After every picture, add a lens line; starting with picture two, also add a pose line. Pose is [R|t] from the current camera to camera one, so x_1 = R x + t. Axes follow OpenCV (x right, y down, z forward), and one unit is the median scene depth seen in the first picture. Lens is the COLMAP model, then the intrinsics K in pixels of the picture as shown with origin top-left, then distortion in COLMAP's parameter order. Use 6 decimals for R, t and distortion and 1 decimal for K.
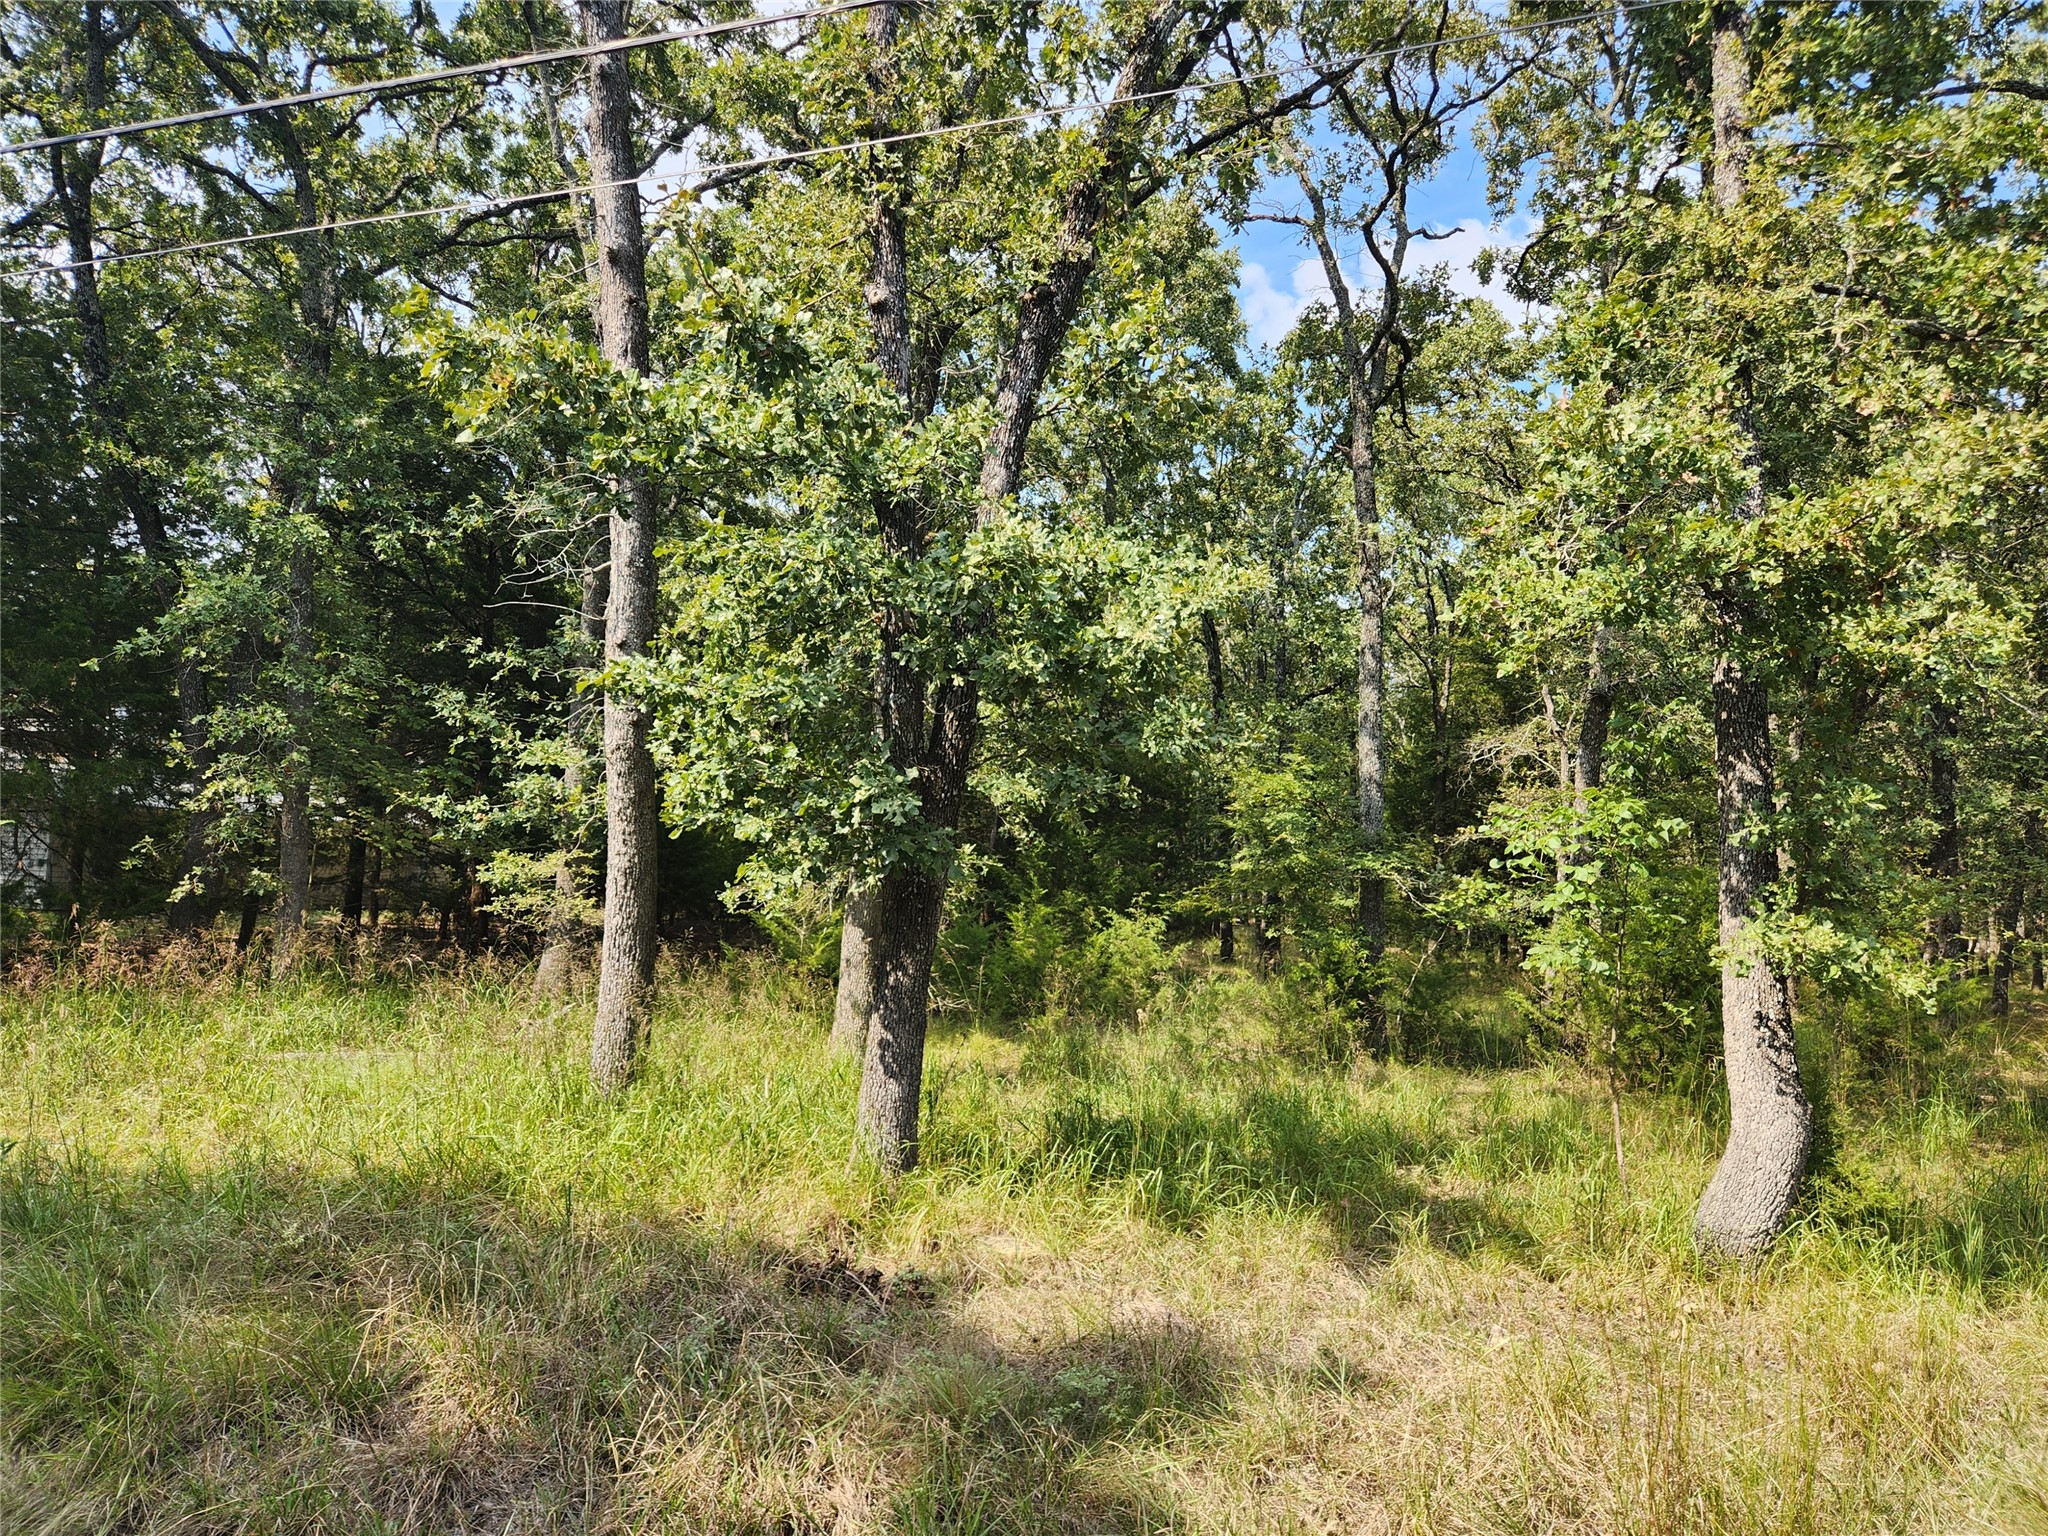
lens RADIAL K [[1352.8, 0, 1030.0], [0, 1352.8, 767.0], [0, 0, 1]] dist [0.068918, -0.064081]
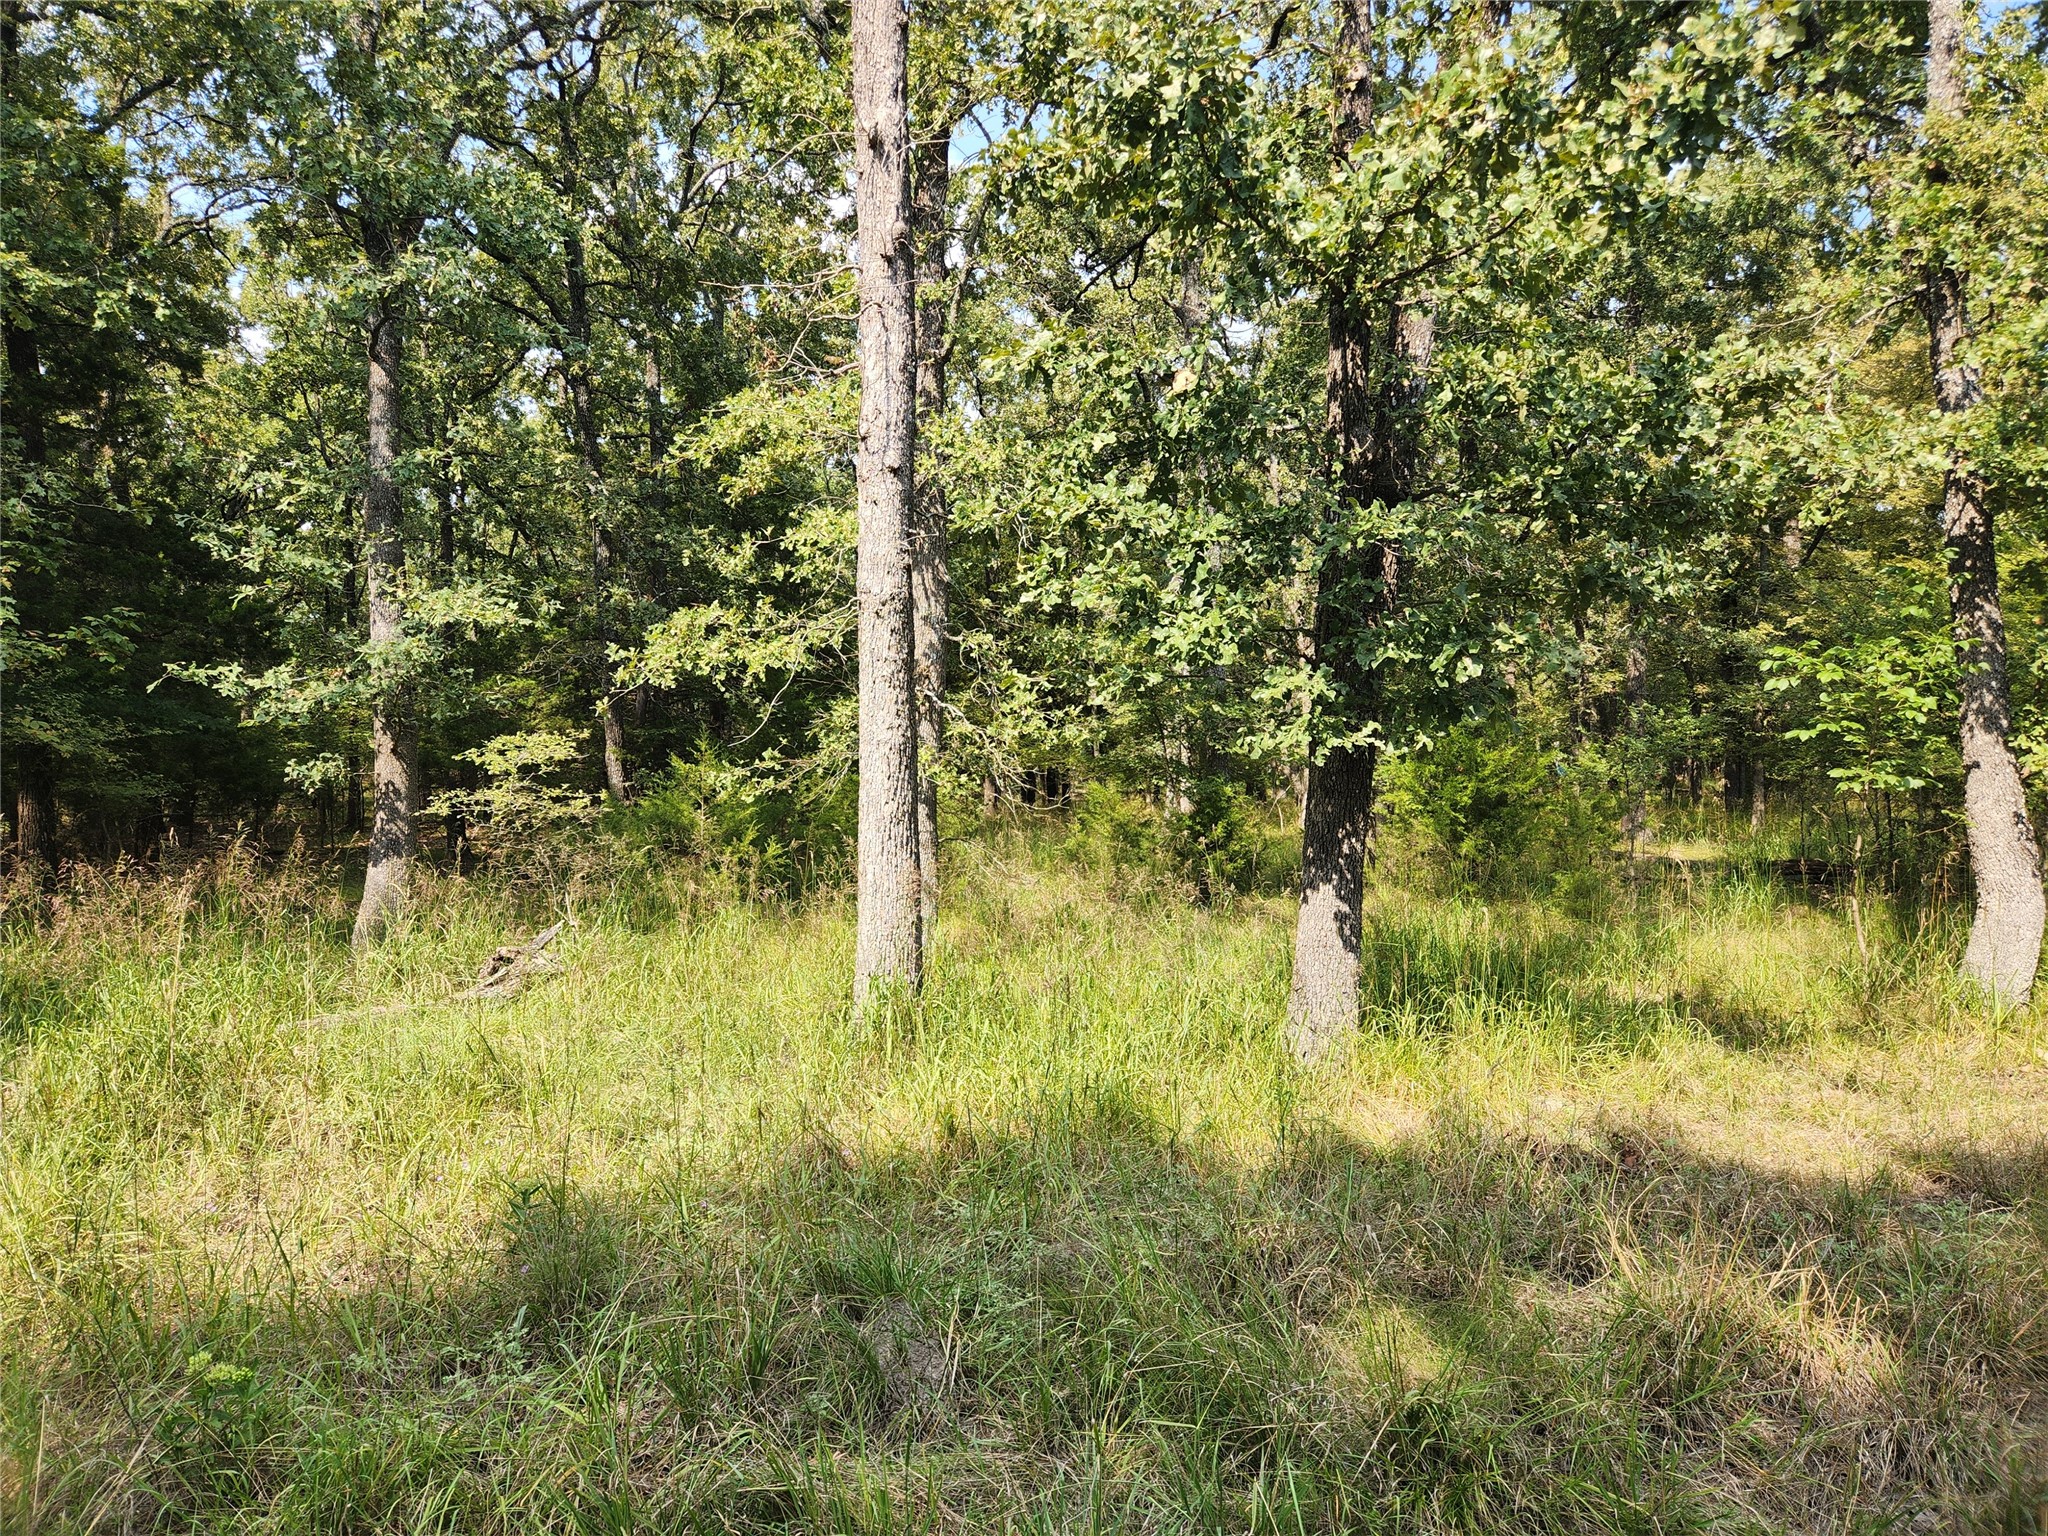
lens RADIAL K [[1352.8, 0, 1030.0], [0, 1352.8, 767.0], [0, 0, 1]] dist [0.068918, -0.064081]
pose [[0.902894, -0.057677, 0.425976, -0.681244], [0.012743, 0.994113, 0.107593, 0.001372], [-0.429674, -0.091717, 0.898314, 0.274360]]
